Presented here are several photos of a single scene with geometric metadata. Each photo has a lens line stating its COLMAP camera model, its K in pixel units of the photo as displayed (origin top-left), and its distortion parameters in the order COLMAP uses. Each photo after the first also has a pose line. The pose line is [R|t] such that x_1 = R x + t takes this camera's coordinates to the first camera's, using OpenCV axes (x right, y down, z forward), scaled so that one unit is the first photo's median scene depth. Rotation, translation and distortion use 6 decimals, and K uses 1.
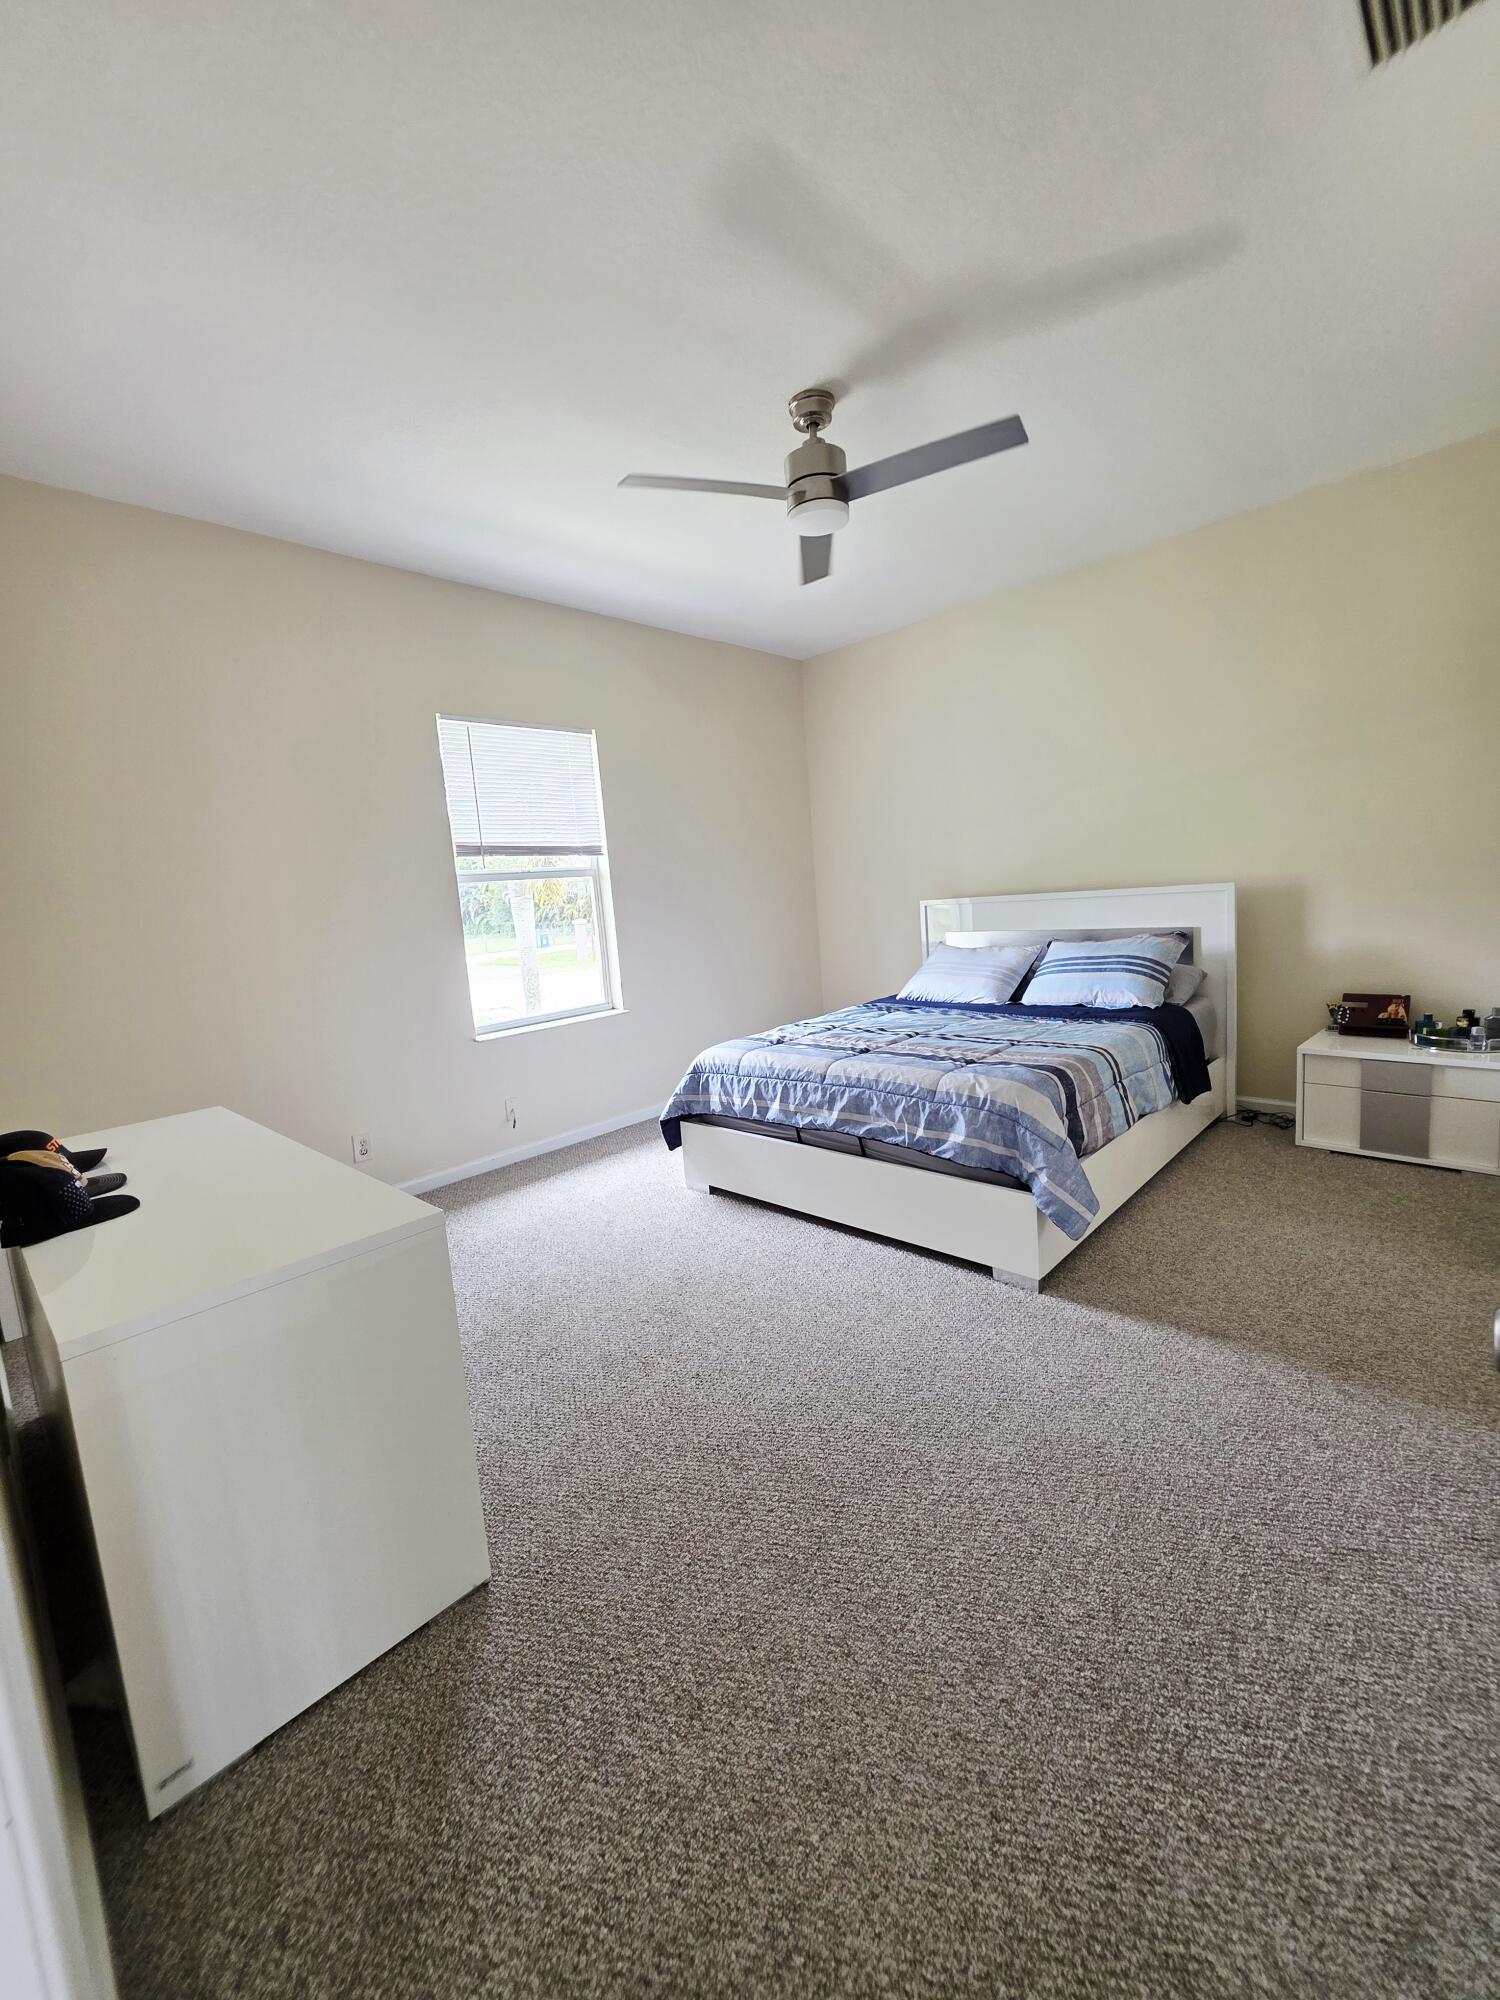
lens RADIAL K [[803.7, 0, 752.2], [0, 803.7, 996.1], [0, 0, 1]] dist [-0.000615, 0.000200]
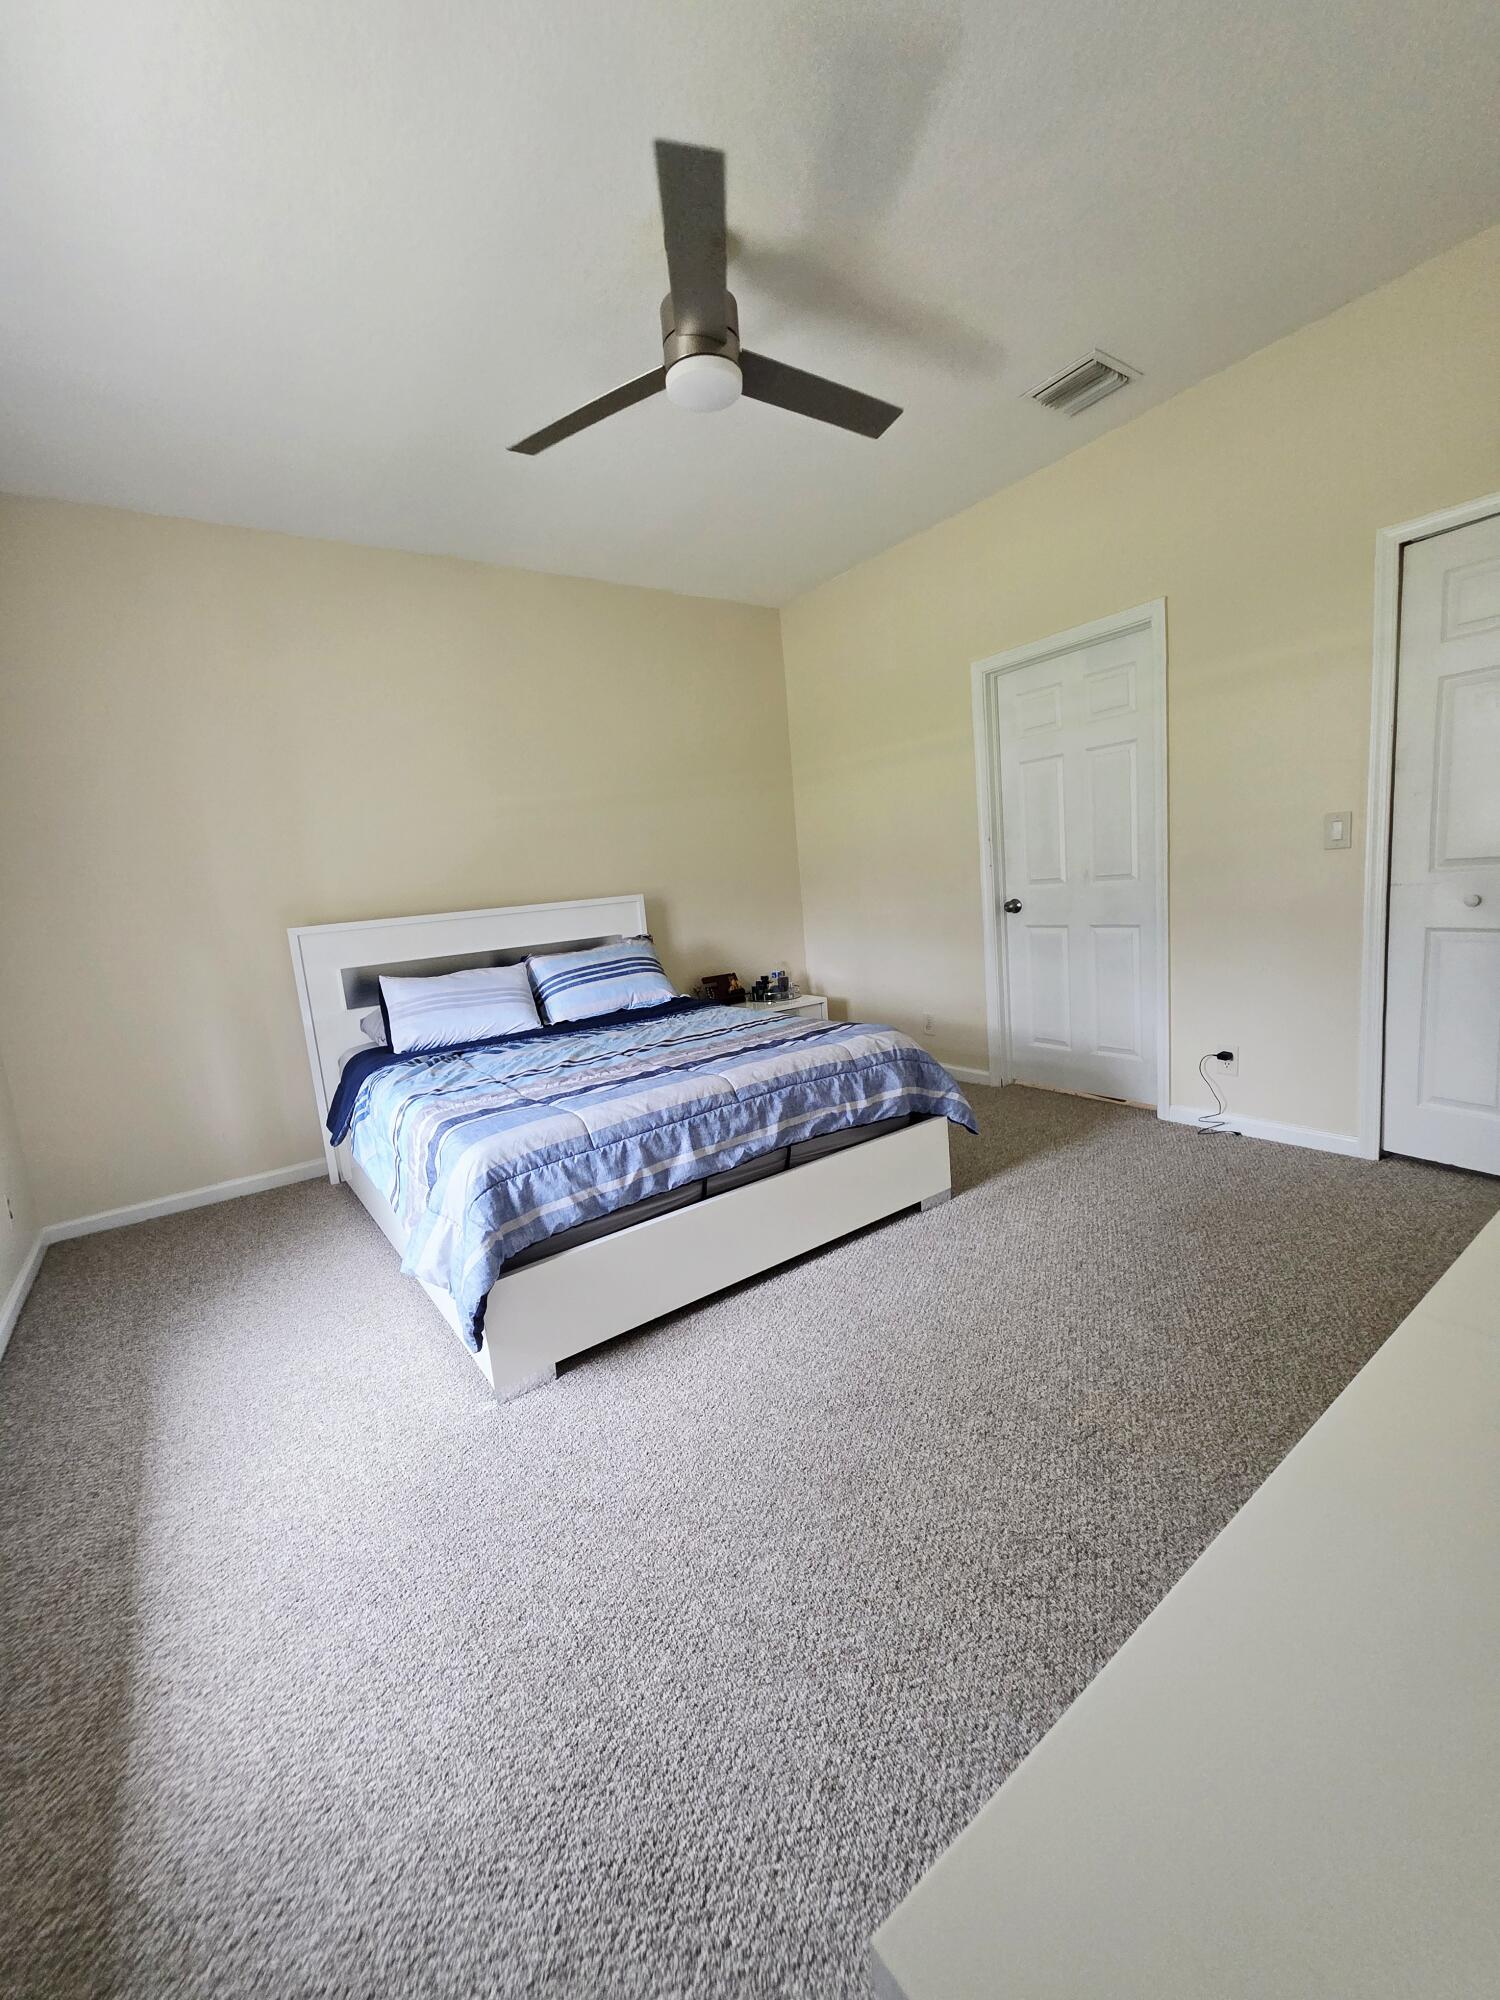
lens RADIAL K [[803.7, 0, 752.2], [0, 803.7, 996.1], [0, 0, 1]] dist [-0.000615, 0.000200]
pose [[0.186517, -0.086271, 0.978657, -0.668648], [0.199832, 0.978645, 0.048185, -0.026313], [-0.961914, 0.186579, 0.199773, 0.817770]]
